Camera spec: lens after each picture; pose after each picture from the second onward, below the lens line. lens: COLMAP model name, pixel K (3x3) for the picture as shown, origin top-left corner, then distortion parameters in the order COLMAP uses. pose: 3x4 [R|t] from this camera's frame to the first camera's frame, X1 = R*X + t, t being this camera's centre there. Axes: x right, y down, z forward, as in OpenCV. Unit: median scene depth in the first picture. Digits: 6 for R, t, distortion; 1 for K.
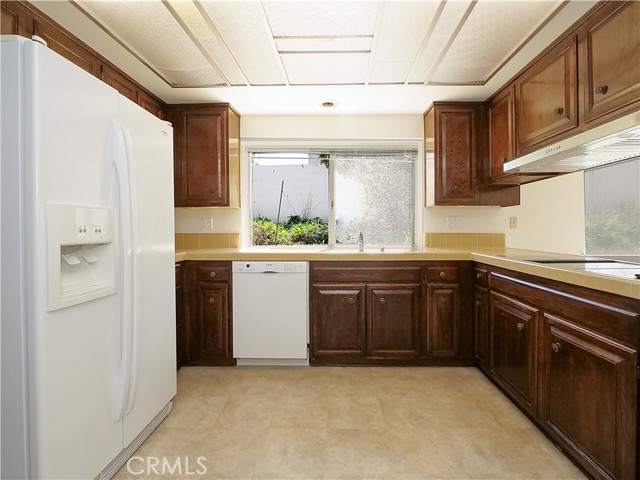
lens RADIAL K [[328.2, 0, 320.0], [0, 328.2, 240.0], [0, 0, 1]] dist [-0.000305, -0.000343]
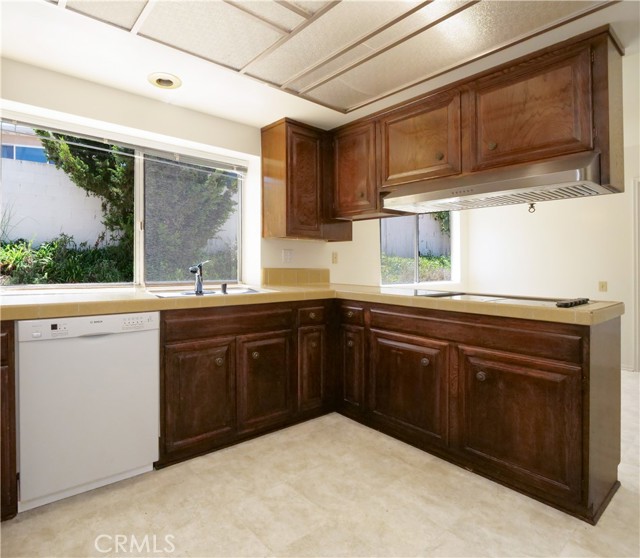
lens RADIAL K [[377.6, 0, 318.9], [0, 377.6, 271.4], [0, 0, 1]] dist [-0.002820, -0.002910]
pose [[0.775366, -0.002610, 0.631506, -0.273427], [0.009310, 0.999930, -0.007298, -0.006660], [-0.631443, 0.011537, 0.775336, 0.218293]]
